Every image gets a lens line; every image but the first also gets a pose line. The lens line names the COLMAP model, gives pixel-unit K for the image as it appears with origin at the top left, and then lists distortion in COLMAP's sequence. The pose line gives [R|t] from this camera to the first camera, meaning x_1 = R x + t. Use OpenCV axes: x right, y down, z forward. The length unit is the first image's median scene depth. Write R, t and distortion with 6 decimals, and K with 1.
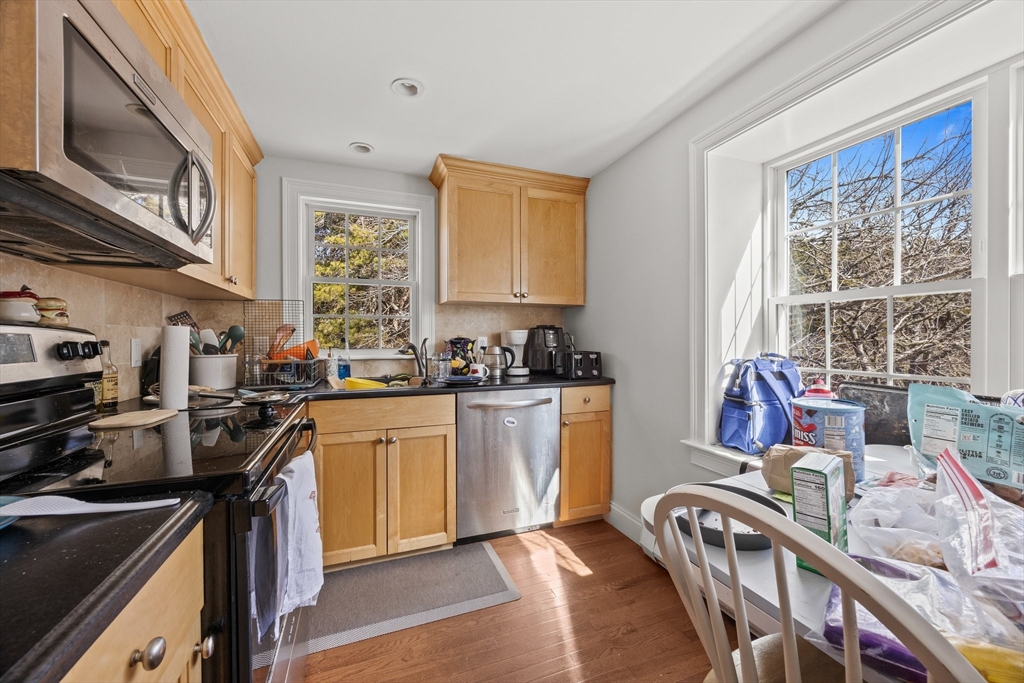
lens RADIAL K [[391.6, 0, 510.8], [0, 391.6, 342.2], [0, 0, 1]] dist [-0.000504, -0.000082]
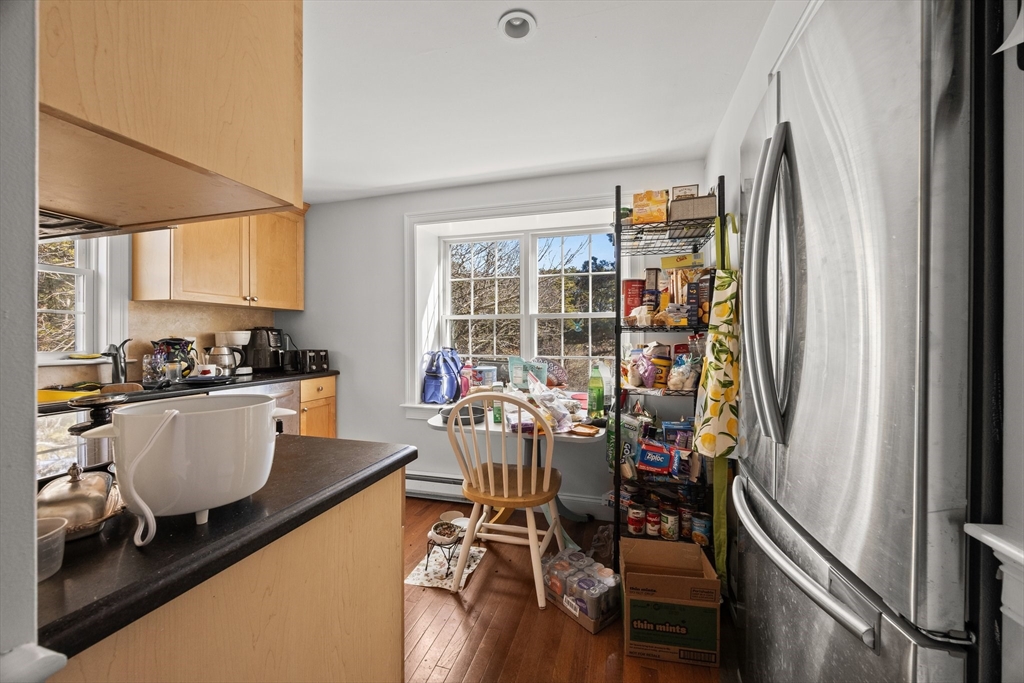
lens RADIAL K [[391.6, 0, 514.1], [0, 391.6, 340.3], [0, 0, 1]] dist [-0.000504, -0.000082]
pose [[0.603186, -0.004151, 0.797589, -0.411112], [0.008718, 0.999961, -0.001389, 0.001519], [-0.797553, 0.007792, 0.603199, -0.229942]]
